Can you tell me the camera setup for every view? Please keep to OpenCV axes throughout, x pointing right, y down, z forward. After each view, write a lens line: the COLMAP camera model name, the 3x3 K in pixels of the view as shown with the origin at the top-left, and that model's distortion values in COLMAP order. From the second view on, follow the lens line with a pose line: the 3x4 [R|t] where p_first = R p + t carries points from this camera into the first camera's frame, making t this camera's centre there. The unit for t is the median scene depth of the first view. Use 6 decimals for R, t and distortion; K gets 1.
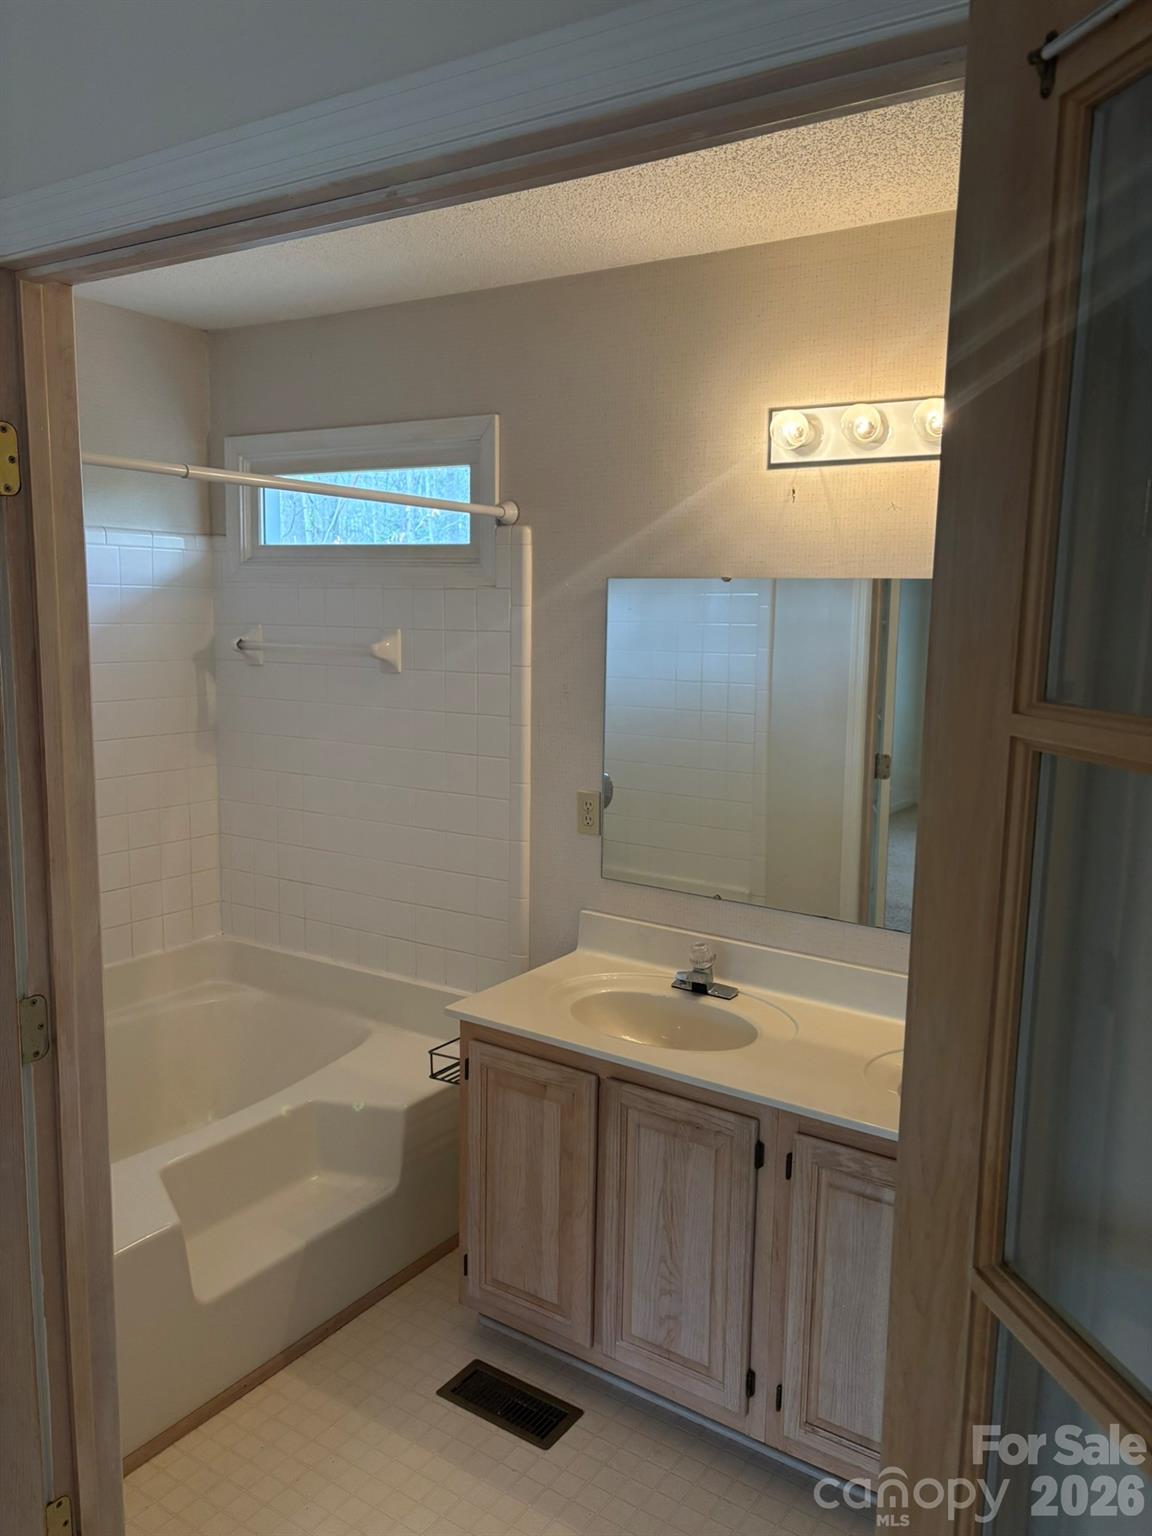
lens RADIAL K [[1164.6, 0, 572.0], [0, 1164.6, 770.0], [0, 0, 1]] dist [0.049589, -0.049689]
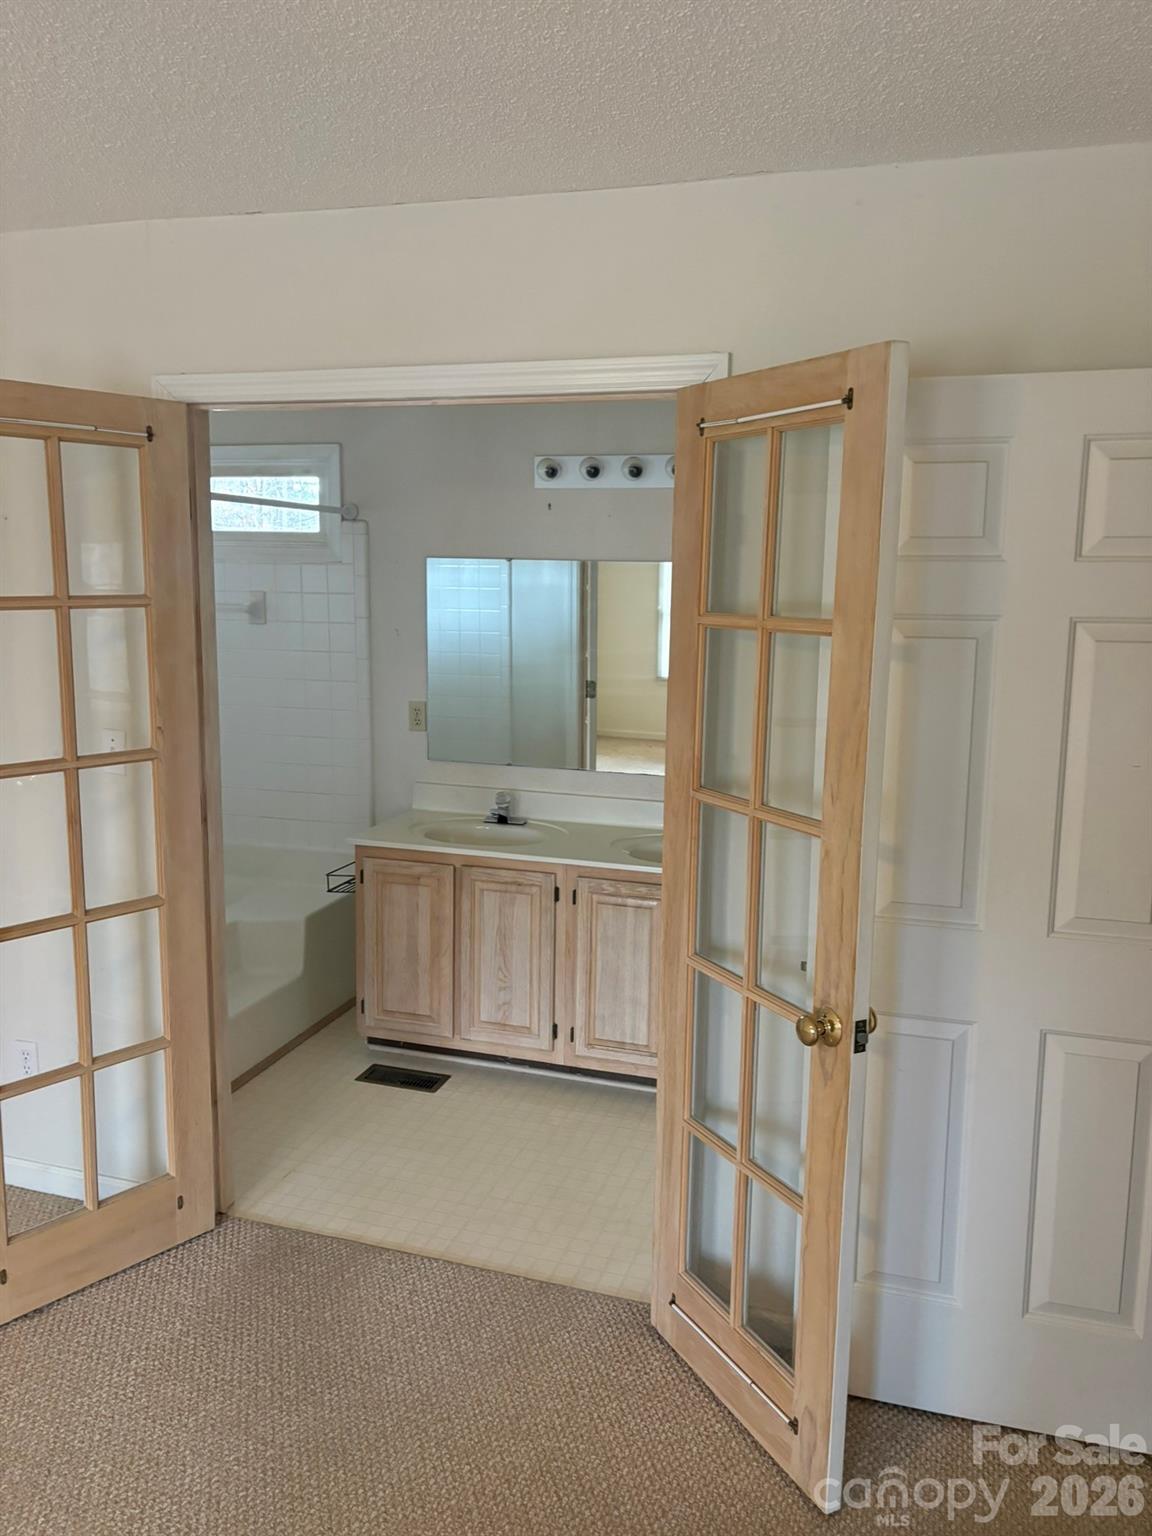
lens RADIAL K [[1164.6, 0, 578.4], [0, 1164.6, 766.7], [0, 0, 1]] dist [0.049589, -0.049689]
pose [[0.958013, -0.050612, 0.282224, -0.266550], [0.044051, 0.998592, 0.029546, 0.084844], [-0.283322, -0.015873, 0.958894, -0.612033]]
